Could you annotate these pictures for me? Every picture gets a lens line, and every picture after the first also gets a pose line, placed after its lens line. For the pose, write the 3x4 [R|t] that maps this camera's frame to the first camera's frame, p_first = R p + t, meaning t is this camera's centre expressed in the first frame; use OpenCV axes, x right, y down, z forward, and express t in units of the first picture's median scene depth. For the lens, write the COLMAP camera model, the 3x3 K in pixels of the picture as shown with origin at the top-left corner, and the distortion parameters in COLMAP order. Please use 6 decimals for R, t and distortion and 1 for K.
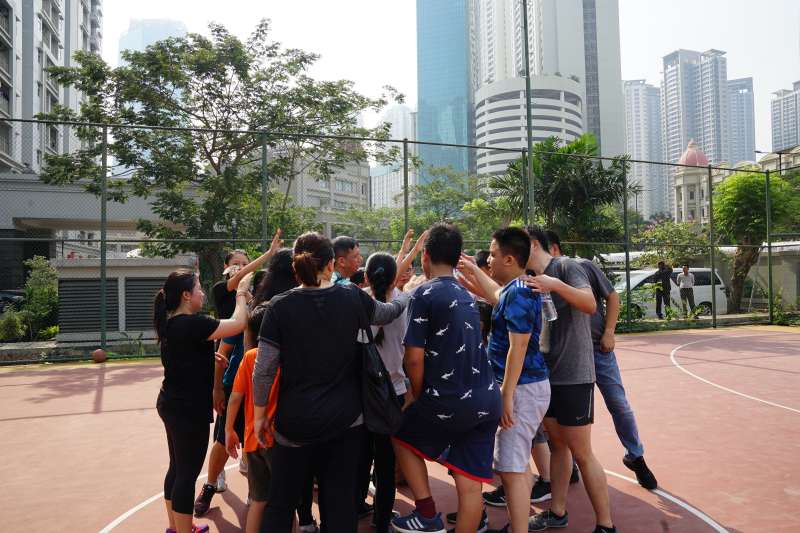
lens RADIAL K [[558.4, 0, 400.0], [0, 558.4, 266.5], [0, 0, 1]] dist [-0.005054, -0.002148]
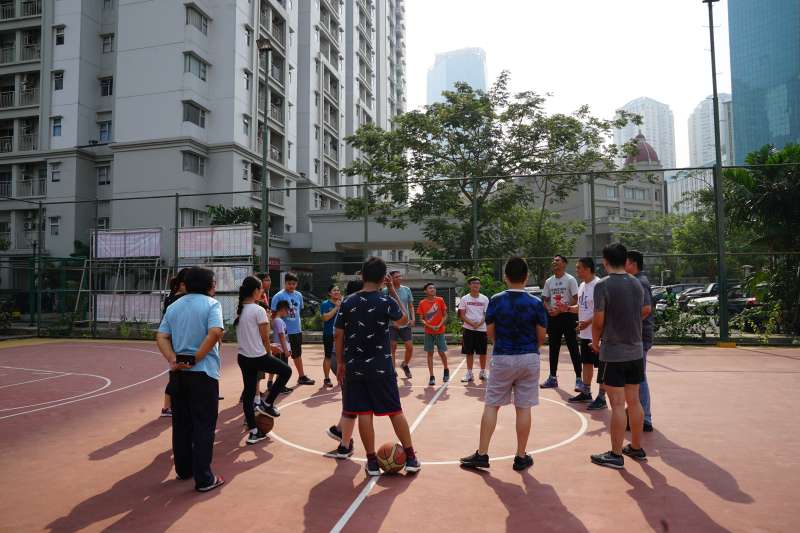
lens RADIAL K [[558.4, 0, 400.0], [0, 558.4, 266.5], [0, 0, 1]] dist [-0.005054, -0.002148]
pose [[0.874005, -0.010891, -0.485795, 0.096076], [-0.000479, 0.999729, -0.023274, 0.000047], [0.485916, 0.020574, 0.873763, -0.096330]]
